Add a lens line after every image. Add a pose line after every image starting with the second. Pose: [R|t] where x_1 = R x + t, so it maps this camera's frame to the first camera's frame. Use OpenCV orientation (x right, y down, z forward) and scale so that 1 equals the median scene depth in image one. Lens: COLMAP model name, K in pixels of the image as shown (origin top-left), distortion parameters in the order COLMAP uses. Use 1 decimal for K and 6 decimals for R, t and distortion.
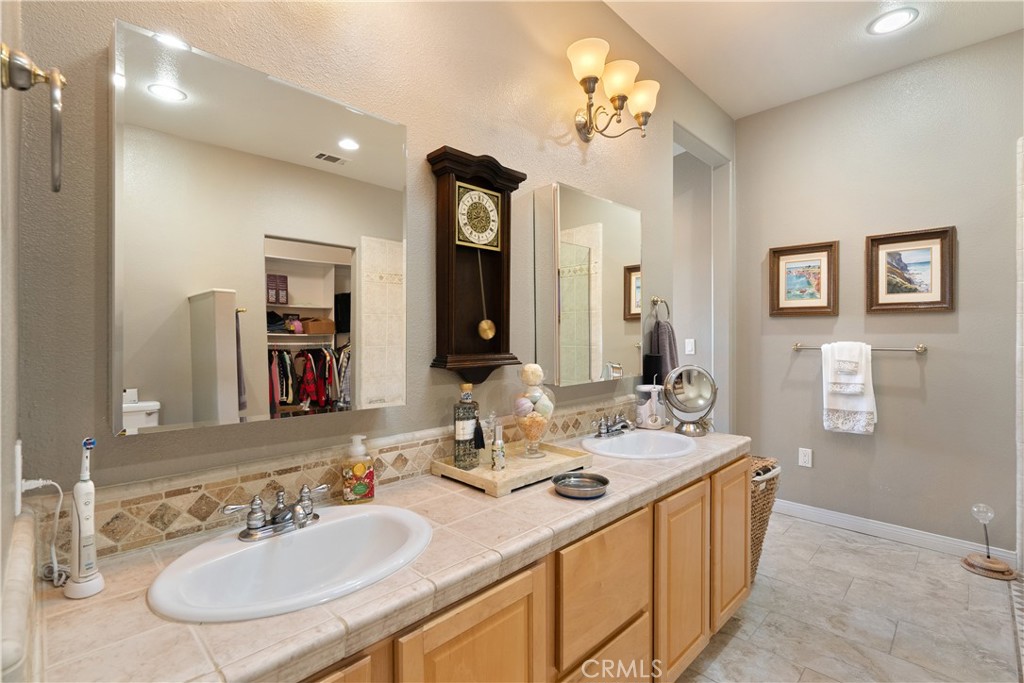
lens RADIAL K [[473.5, 0, 512.0], [0, 473.5, 335.2], [0, 0, 1]] dist [-0.003195, 0.000870]
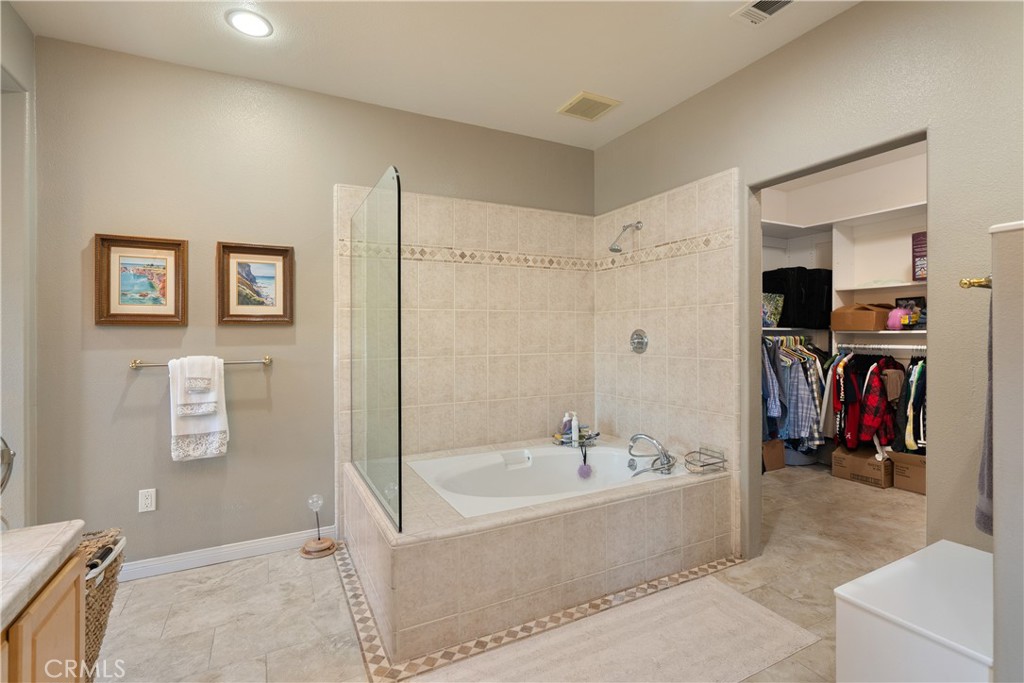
lens RADIAL K [[473.5, 0, 511.5], [0, 473.5, 331.8], [0, 0, 1]] dist [-0.003195, 0.000870]
pose [[0.313659, 0.003243, 0.949530, 0.050360], [0.005173, 0.999973, -0.005124, -0.024476], [-0.949522, 0.006519, 0.313633, 0.165141]]
